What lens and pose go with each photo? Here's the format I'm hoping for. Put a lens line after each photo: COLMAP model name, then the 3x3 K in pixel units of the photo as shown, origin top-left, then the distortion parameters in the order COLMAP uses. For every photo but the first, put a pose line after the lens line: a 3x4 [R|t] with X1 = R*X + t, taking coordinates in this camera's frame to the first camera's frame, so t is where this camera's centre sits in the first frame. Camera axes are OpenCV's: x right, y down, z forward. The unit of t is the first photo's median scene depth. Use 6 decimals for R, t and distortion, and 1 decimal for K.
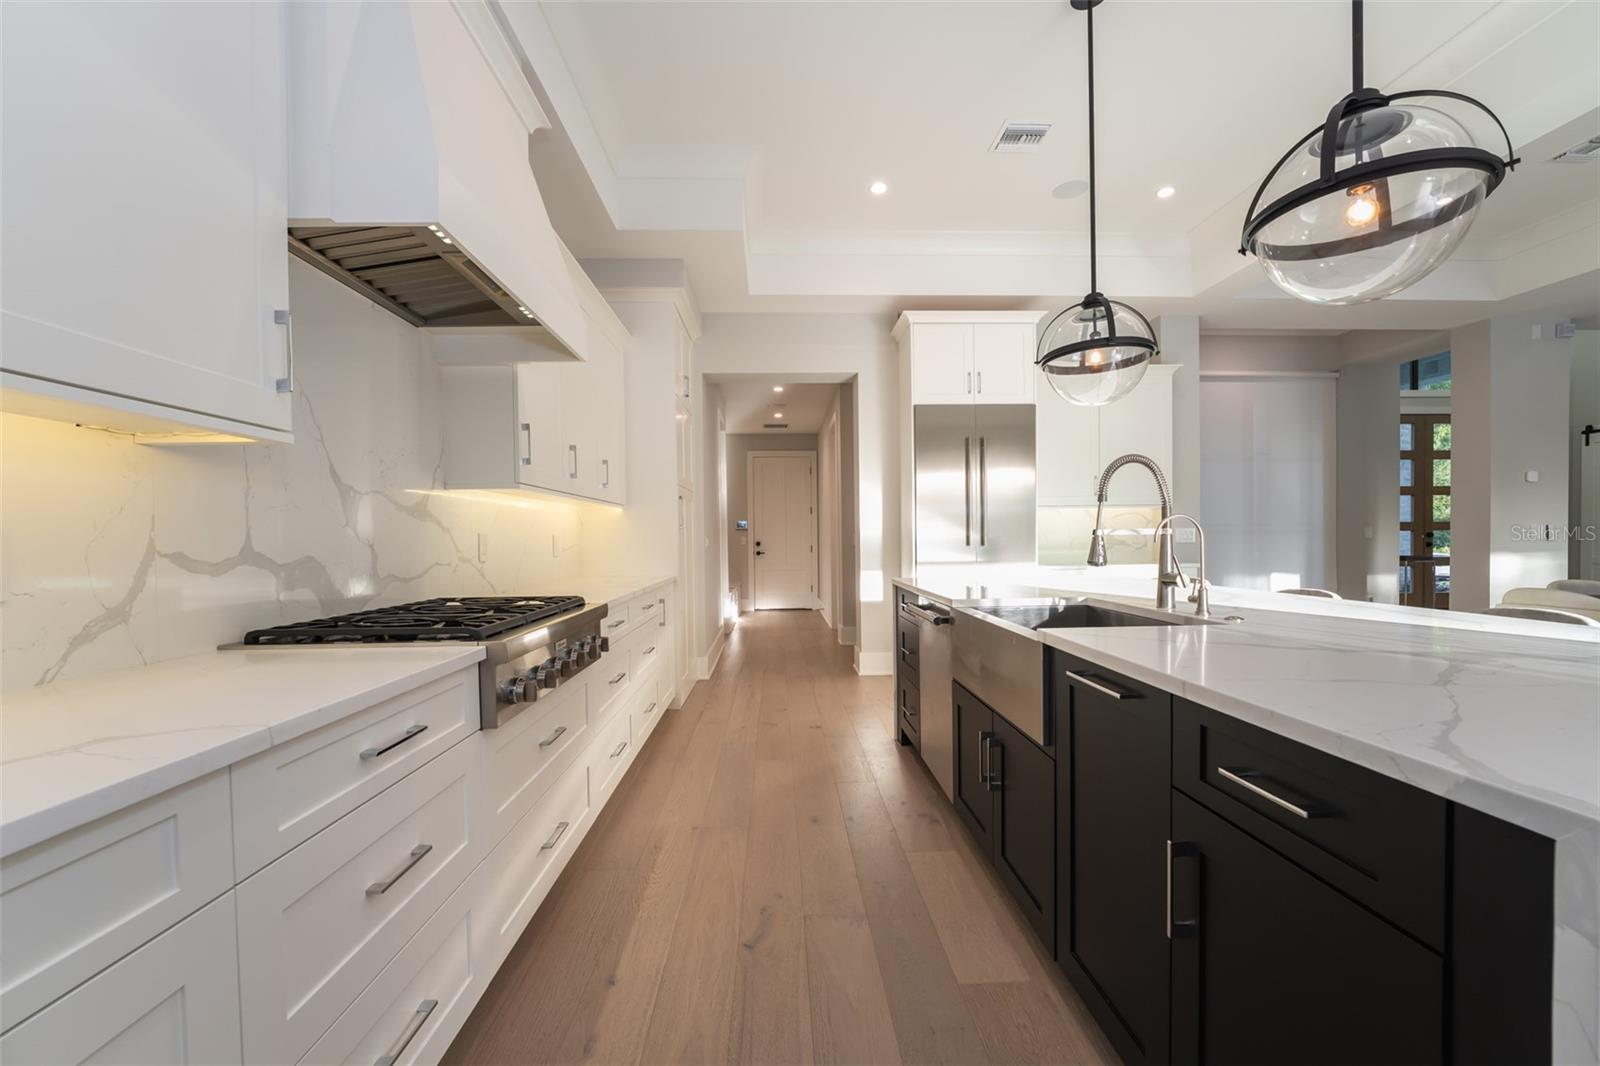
lens RADIAL K [[655.4, 0, 801.7], [0, 655.4, 548.9], [0, 0, 1]] dist [-0.001428, 0.000192]
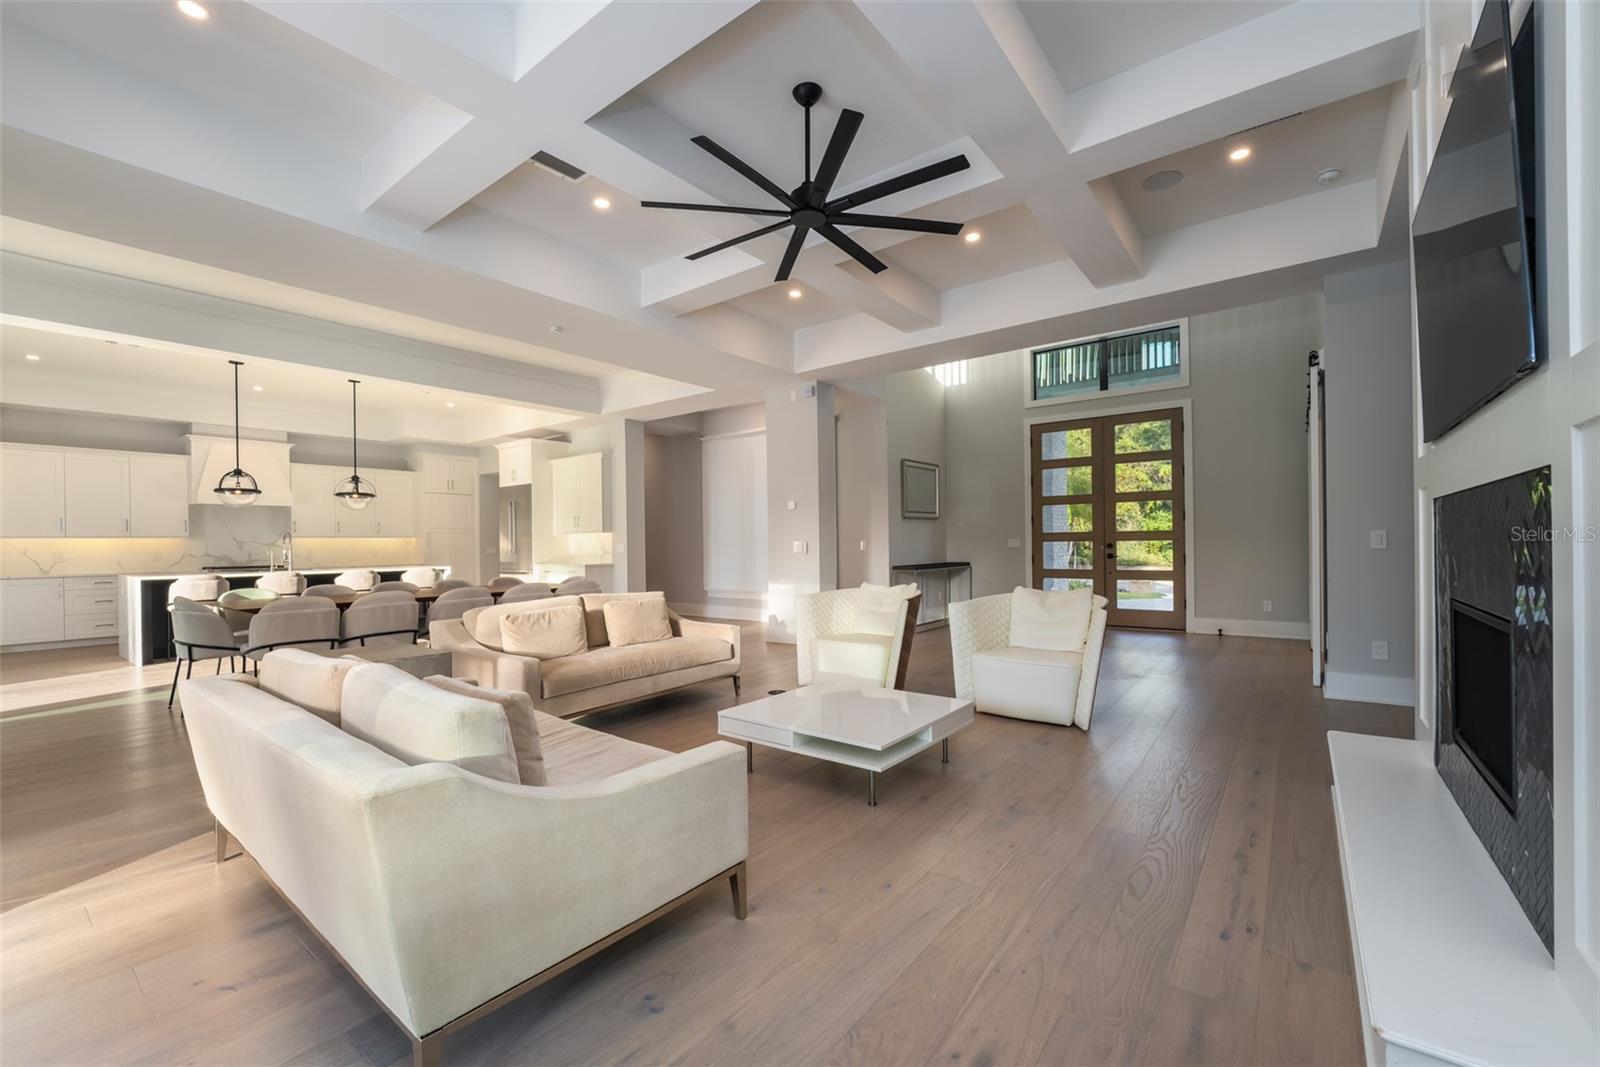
lens RADIAL K [[655.4, 0, 801.7], [0, 655.4, 549.4], [0, 0, 1]] dist [-0.001428, 0.000192]
pose [[0.756806, 0.009764, -0.653566, 1.563451], [-0.006405, 0.999951, 0.007522, -0.025921], [0.653608, -0.001507, 0.756832, 0.010266]]
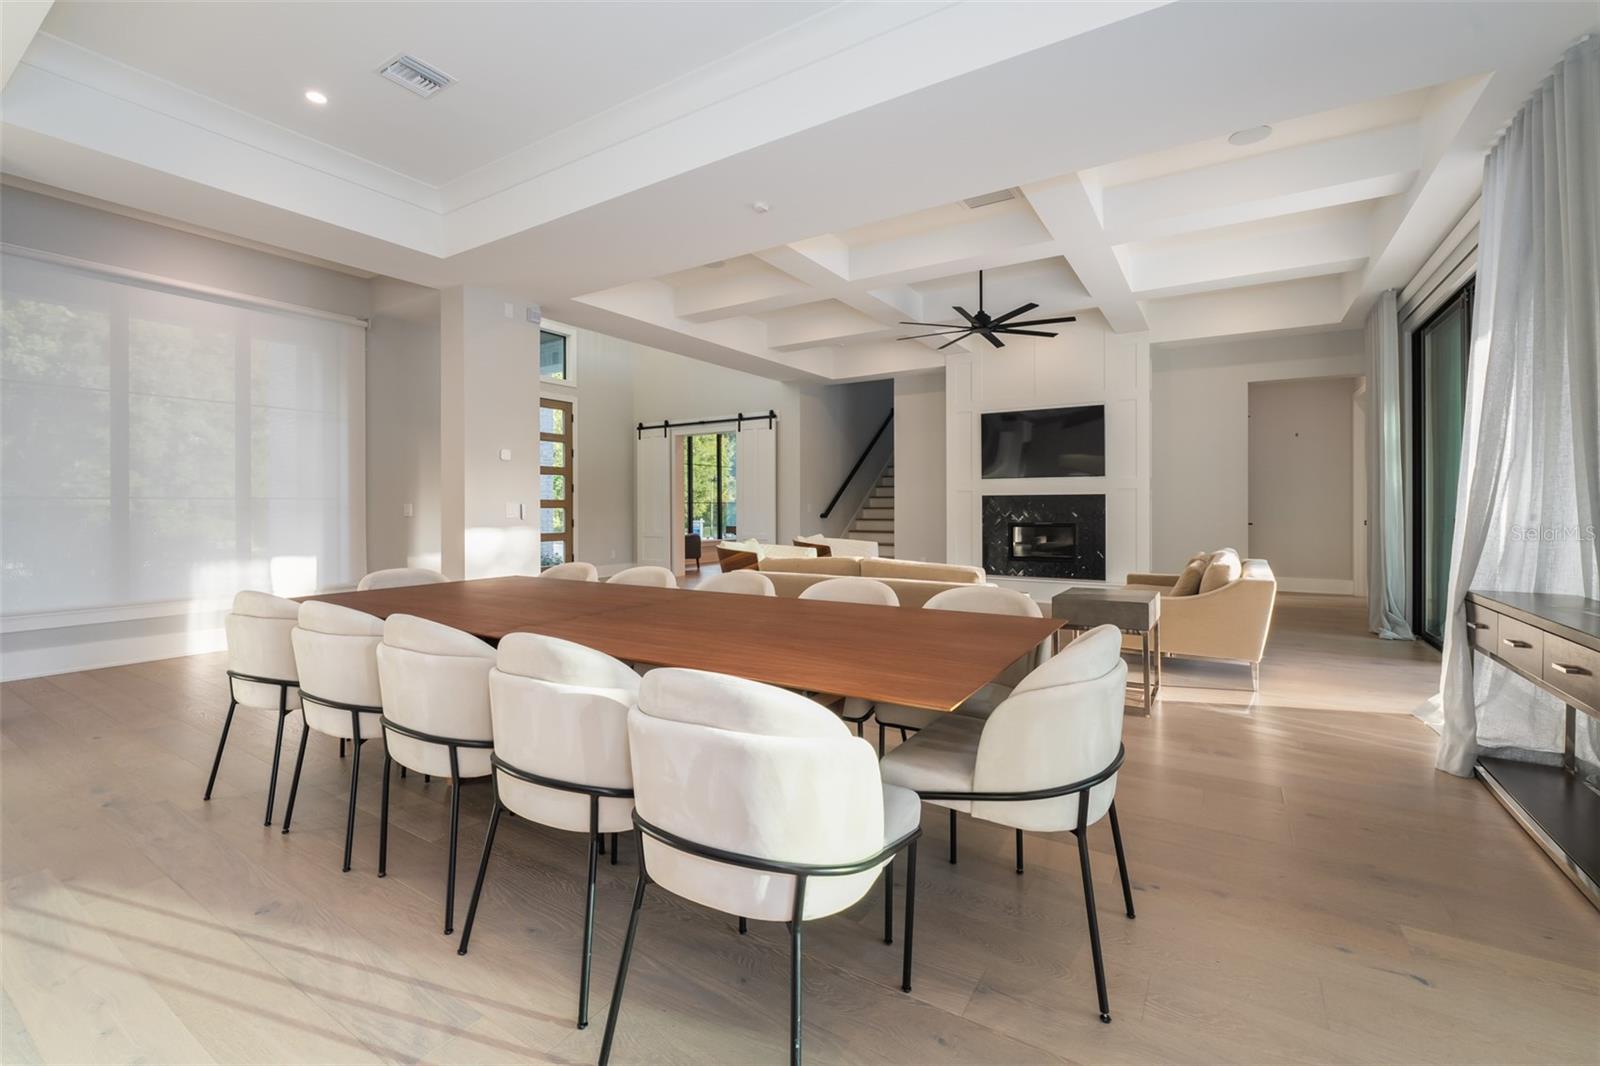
lens RADIAL K [[675.2, 0, 796.3], [0, 675.2, 506.6], [0, 0, 1]] dist [-0.002276, -0.000145]
pose [[0.591044, 0.012996, 0.806535, 0.435250], [0.005559, 0.999781, -0.020184, -0.008215], [-0.806620, 0.016413, 0.590842, 0.035460]]
